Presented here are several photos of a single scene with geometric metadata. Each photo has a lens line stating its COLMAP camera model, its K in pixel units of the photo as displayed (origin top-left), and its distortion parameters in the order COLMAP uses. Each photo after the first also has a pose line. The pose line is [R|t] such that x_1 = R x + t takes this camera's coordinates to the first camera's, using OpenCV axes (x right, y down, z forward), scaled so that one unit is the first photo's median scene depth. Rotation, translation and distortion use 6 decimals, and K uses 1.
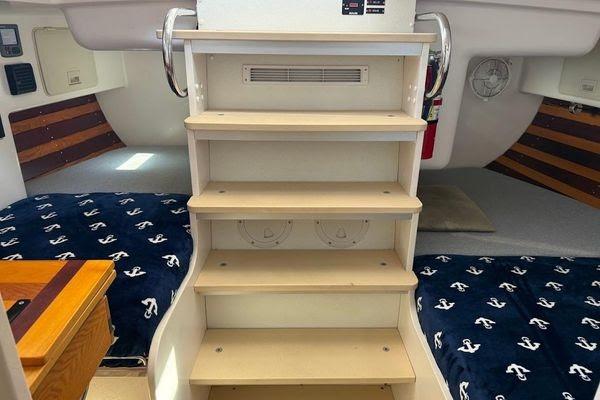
lens RADIAL K [[434.9, 0, 297.3], [0, 434.9, 206.3], [0, 0, 1]] dist [0.076279, -0.101018]
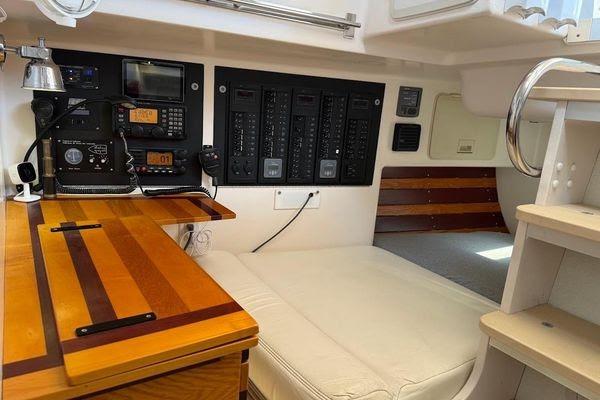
lens RADIAL K [[434.9, 0, 297.3], [0, 434.9, 206.3], [0, 0, 1]] dist [0.076279, -0.101018]
pose [[0.531896, 0.234341, -0.813739, 0.108675], [-0.382663, 0.923751, 0.015897, -0.057392], [0.755418, 0.302932, 0.581013, 0.252737]]
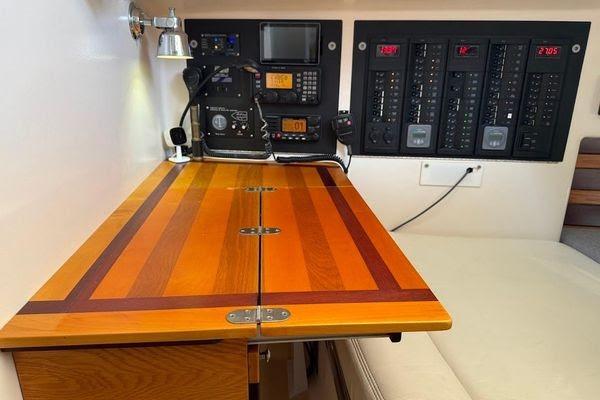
lens RADIAL K [[432.1, 0, 298.5], [0, 432.1, 202.1], [0, 0, 1]] dist [0.180518, -0.360932]
pose [[0.062423, 0.301459, -0.951434, 0.088677], [-0.383321, 0.887420, 0.256027, -0.109826], [0.921503, 0.348723, 0.170951, 0.425439]]
